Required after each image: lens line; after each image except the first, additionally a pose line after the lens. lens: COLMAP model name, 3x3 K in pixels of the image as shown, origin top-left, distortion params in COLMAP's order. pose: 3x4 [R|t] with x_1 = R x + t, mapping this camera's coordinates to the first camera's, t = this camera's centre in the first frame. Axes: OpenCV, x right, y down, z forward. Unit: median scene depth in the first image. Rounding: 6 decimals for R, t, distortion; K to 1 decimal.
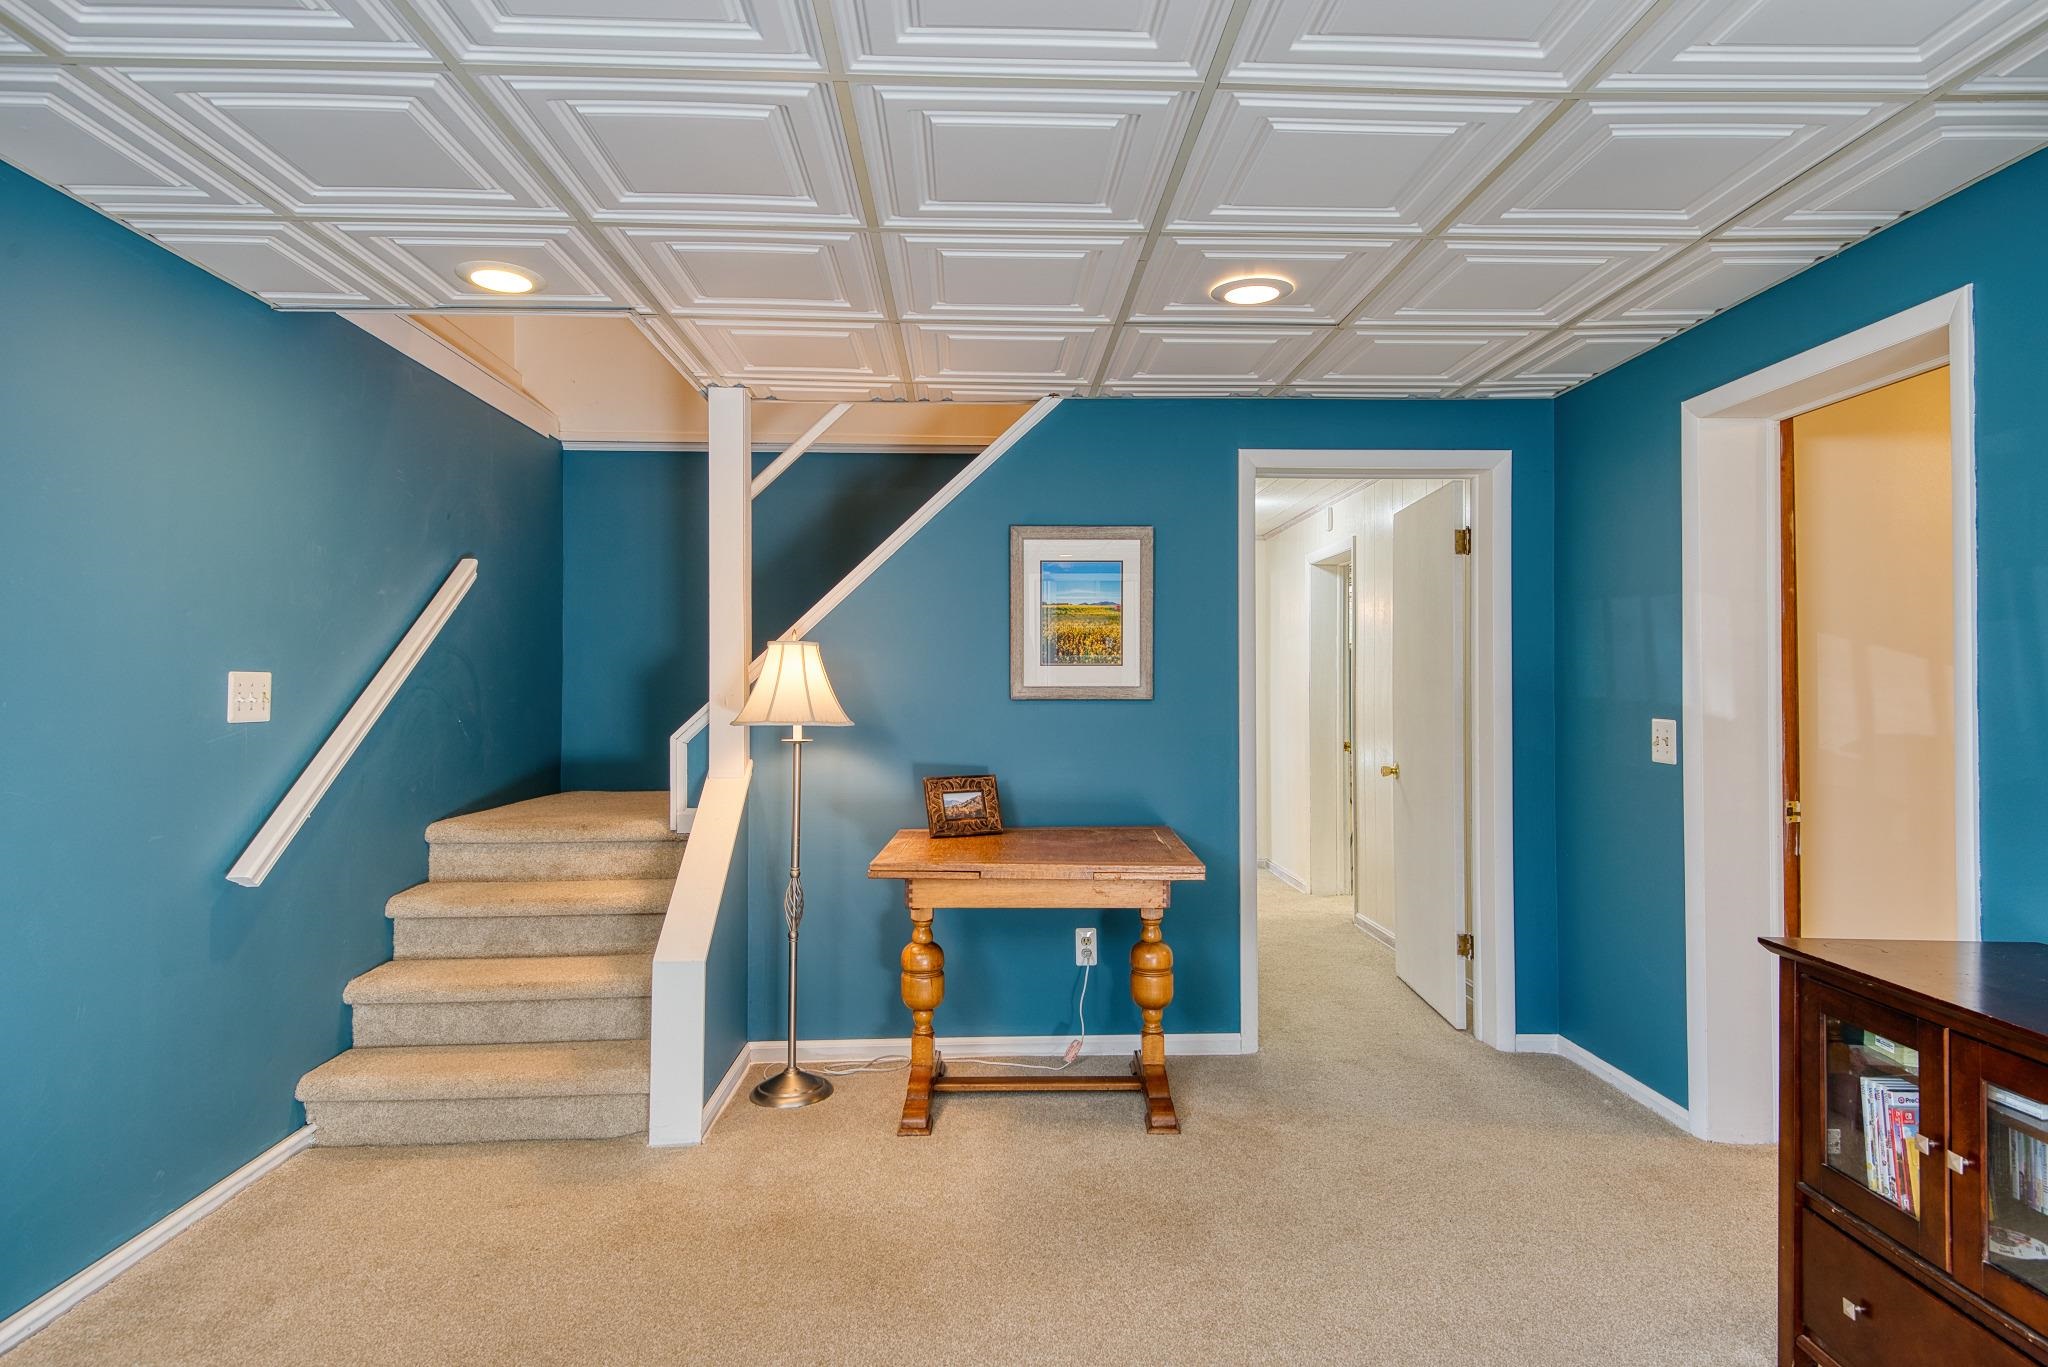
lens RADIAL K [[1189.8, 0, 1024.0], [0, 1189.8, 683.5], [0, 0, 1]] dist [0.034713, 0.000347]
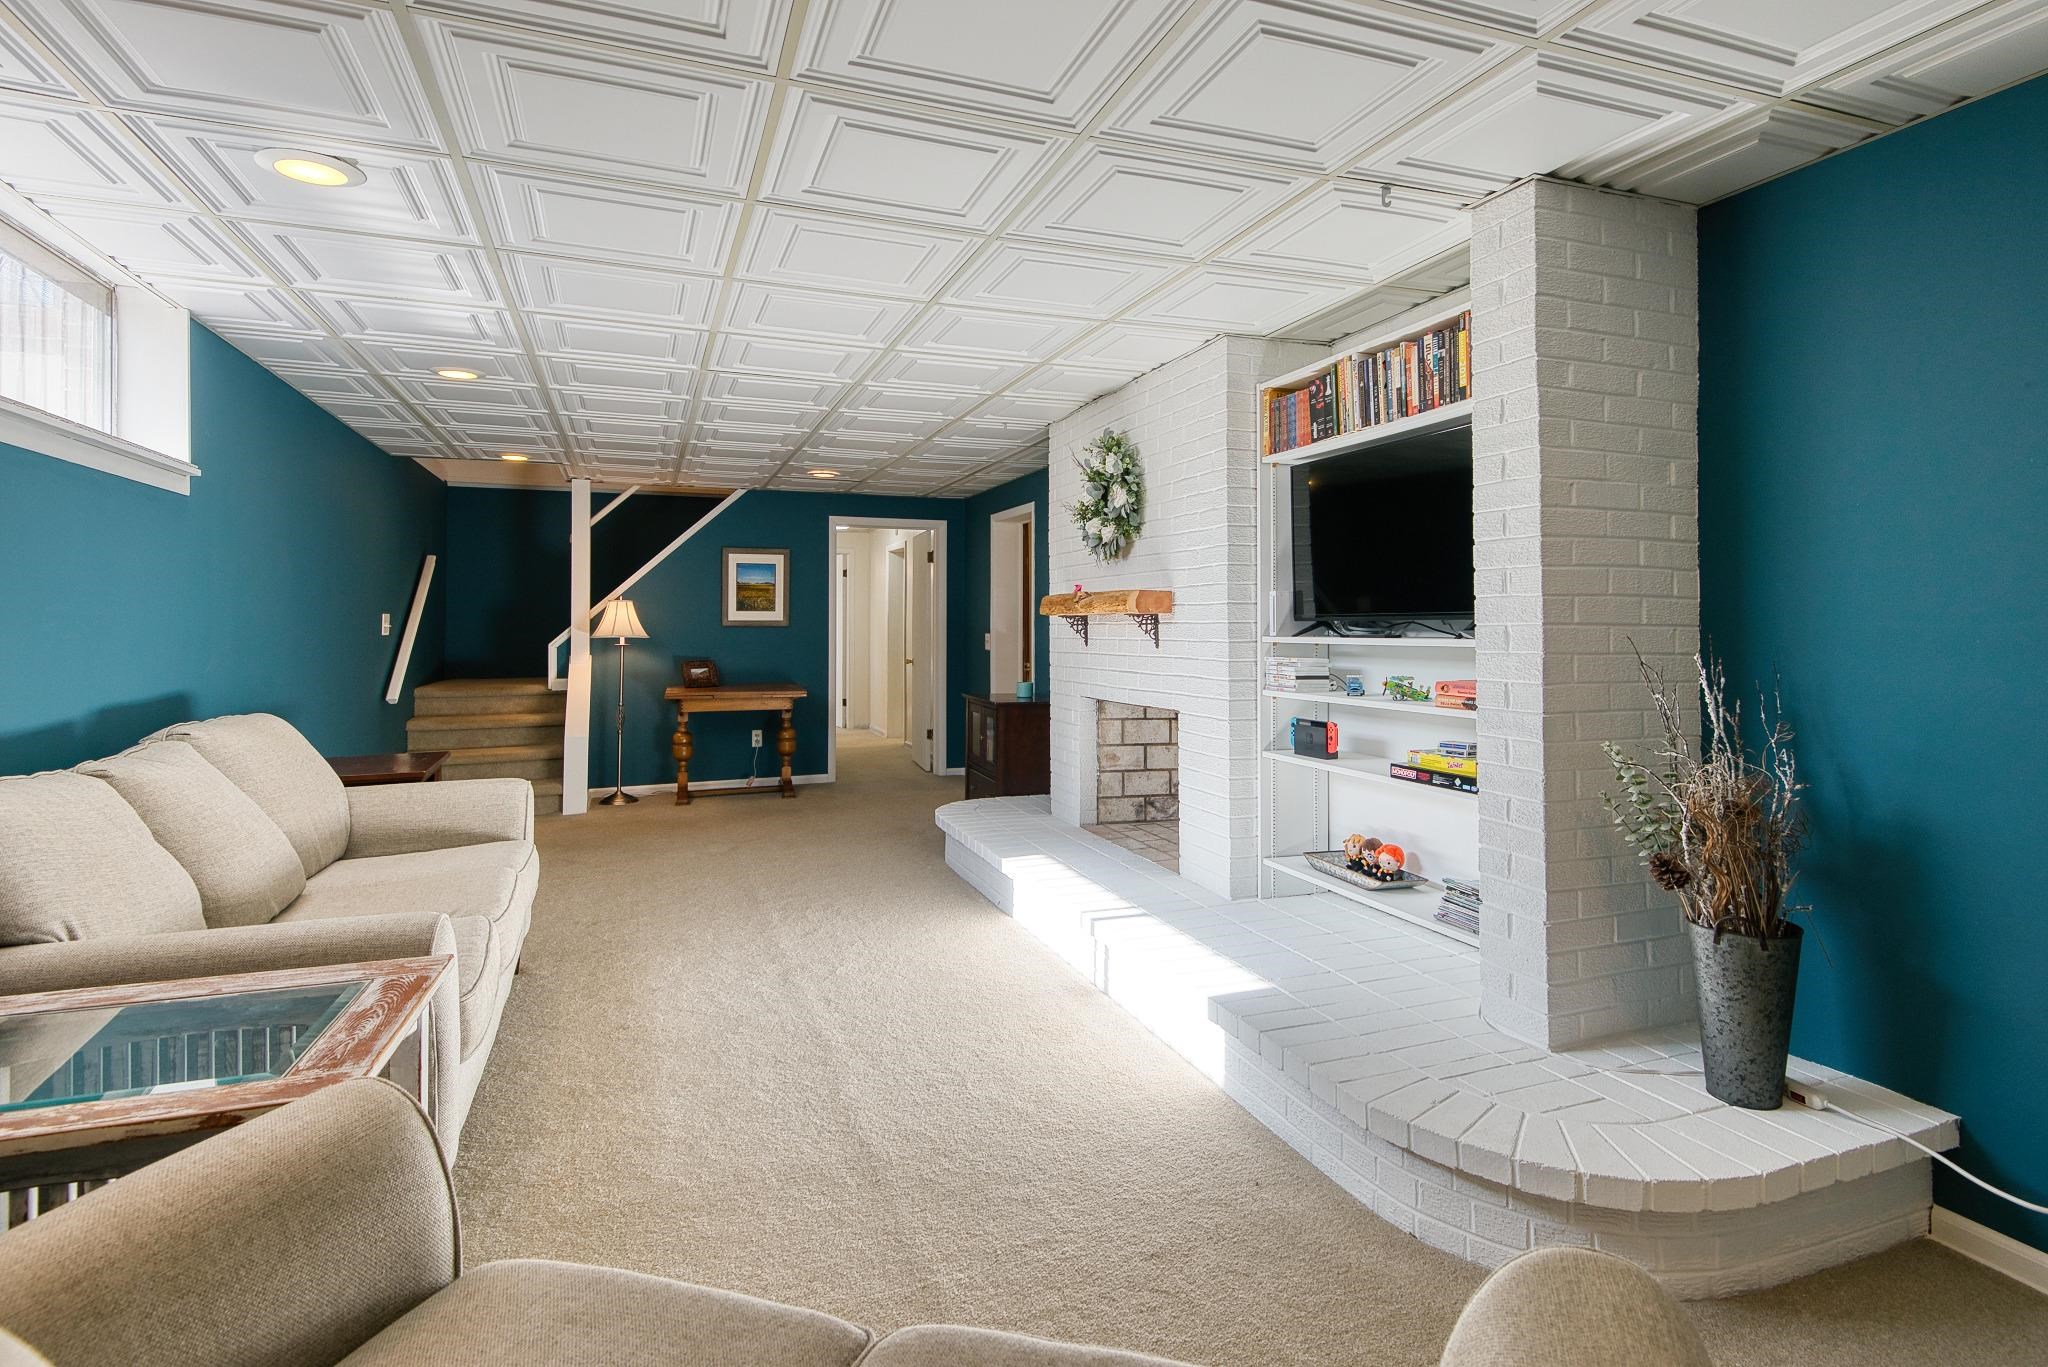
lens RADIAL K [[927.6, 0, 1031.0], [0, 927.6, 596.9], [0, 0, 1]] dist [0.001000, 0.000018]
pose [[0.942021, 0.010661, 0.335383, -0.050254], [-0.004135, 0.999788, -0.020167, -0.008364], [-0.335527, 0.017611, 0.941866, -0.820032]]
